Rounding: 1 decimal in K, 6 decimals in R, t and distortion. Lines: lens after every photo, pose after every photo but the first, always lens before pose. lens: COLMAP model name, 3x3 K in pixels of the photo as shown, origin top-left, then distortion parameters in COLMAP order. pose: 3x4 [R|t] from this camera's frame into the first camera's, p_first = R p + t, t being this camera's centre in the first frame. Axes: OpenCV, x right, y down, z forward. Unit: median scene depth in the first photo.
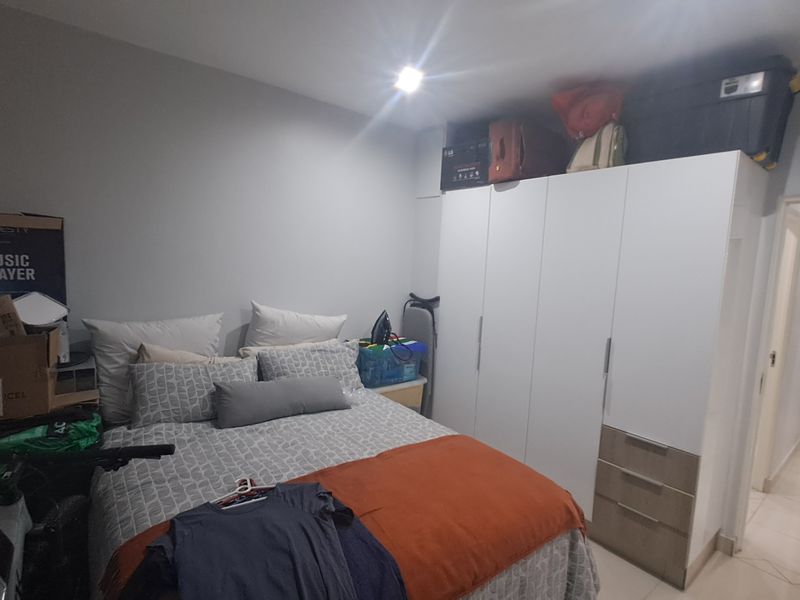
lens RADIAL K [[415.6, 0, 397.5], [0, 415.6, 302.6], [0, 0, 1]] dist [-0.003682, -0.001043]
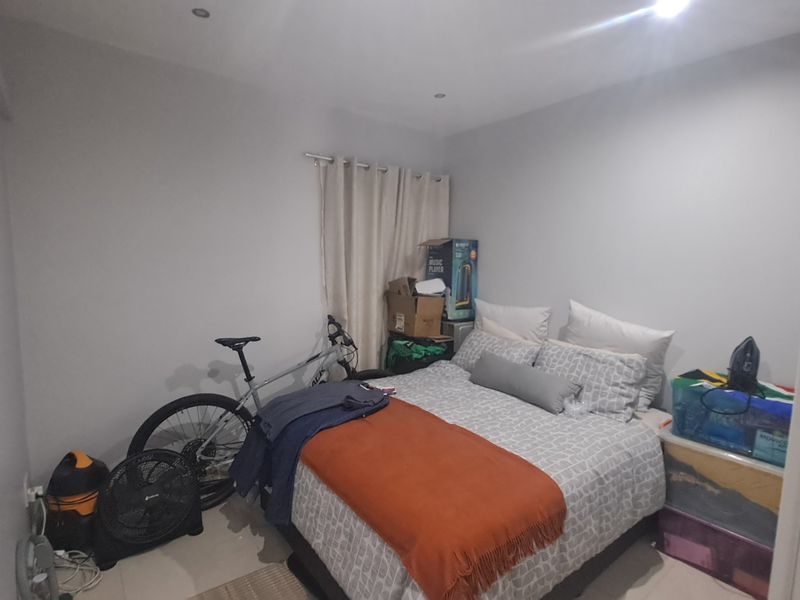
lens RADIAL K [[415.6, 0, 397.5], [0, 415.6, 302.6], [0, 0, 1]] dist [-0.003682, -0.001043]
pose [[0.001693, 0.060468, -0.998169, 0.745018], [-0.122112, 0.990713, 0.059810, -0.005548], [0.992515, 0.121787, 0.009061, 0.569217]]
